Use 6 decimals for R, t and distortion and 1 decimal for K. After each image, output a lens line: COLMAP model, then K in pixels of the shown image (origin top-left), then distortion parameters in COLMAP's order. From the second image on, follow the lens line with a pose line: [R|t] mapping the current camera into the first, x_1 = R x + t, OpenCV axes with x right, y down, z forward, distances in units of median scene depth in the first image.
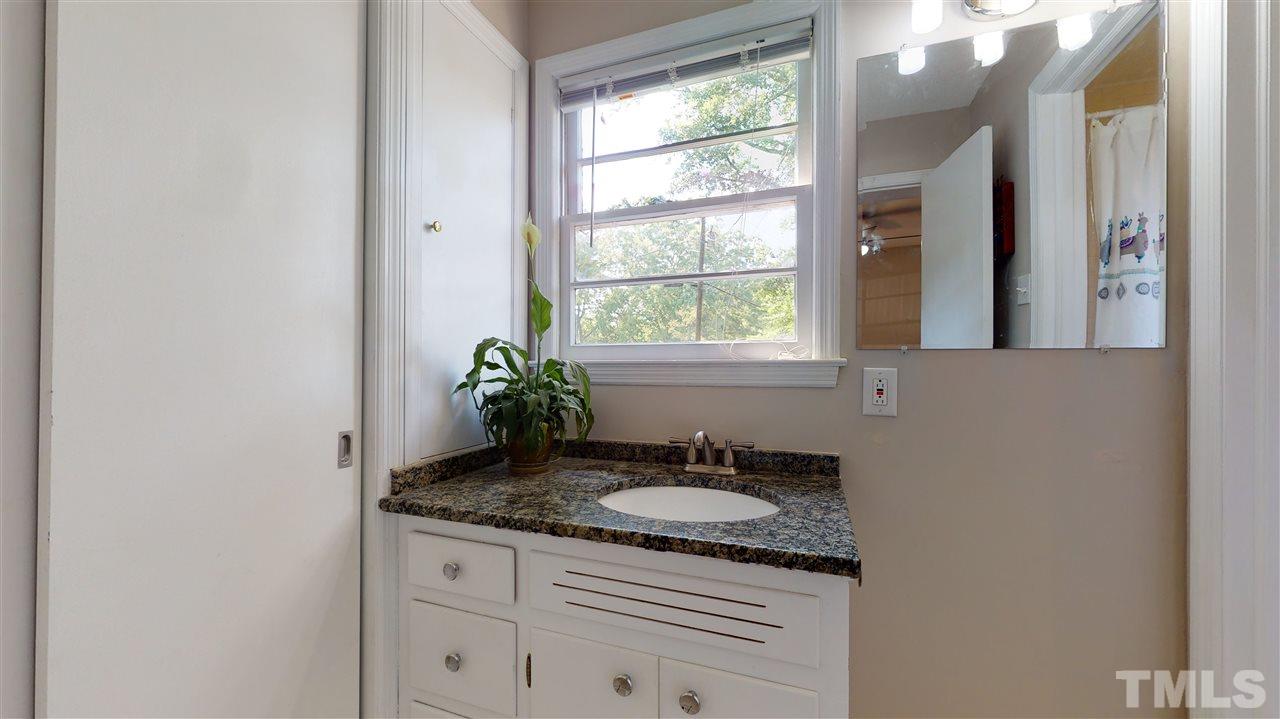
lens RADIAL K [[469.9, 0, 643.7], [0, 469.9, 359.3], [0, 0, 1]] dist [-0.001473, -0.000152]
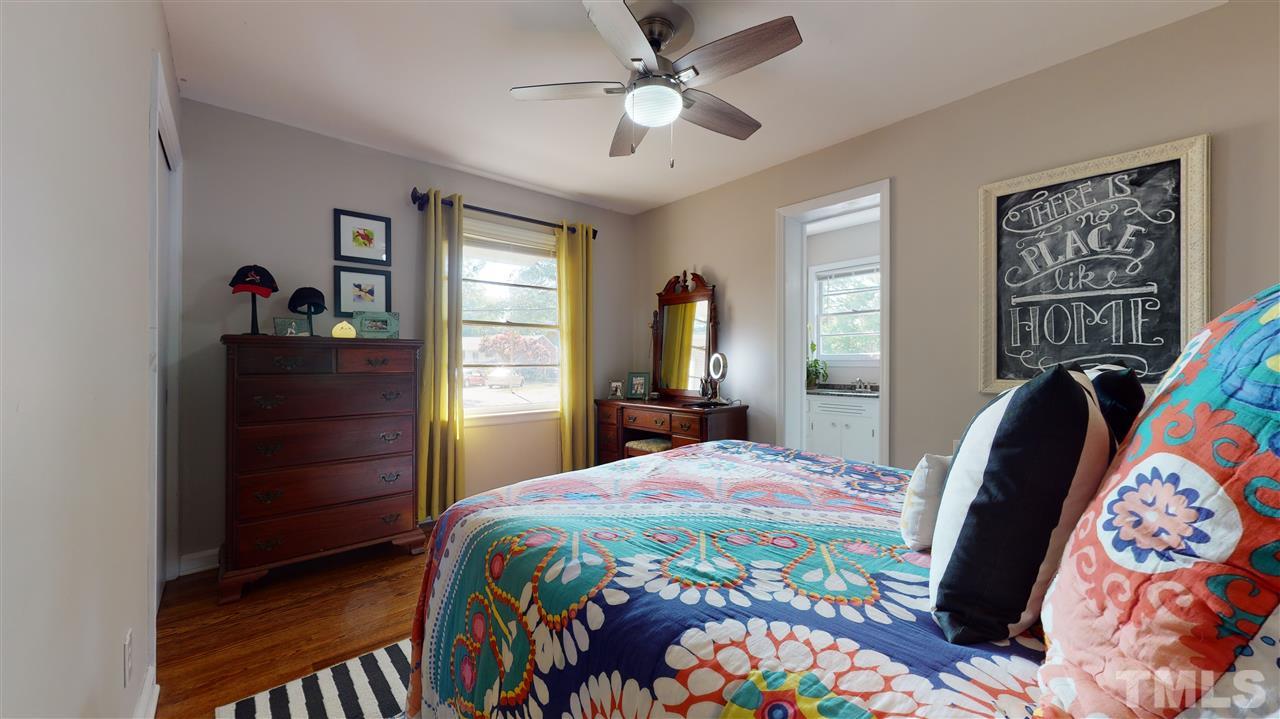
lens RADIAL K [[469.9, 0, 640.6], [0, 469.9, 358.4], [0, 0, 1]] dist [-0.001473, -0.000152]
pose [[0.880865, -0.003580, -0.473354, 0.327158], [0.002402, 0.999992, -0.003093, 0.000991], [0.473362, 0.001588, 0.880867, -2.790832]]
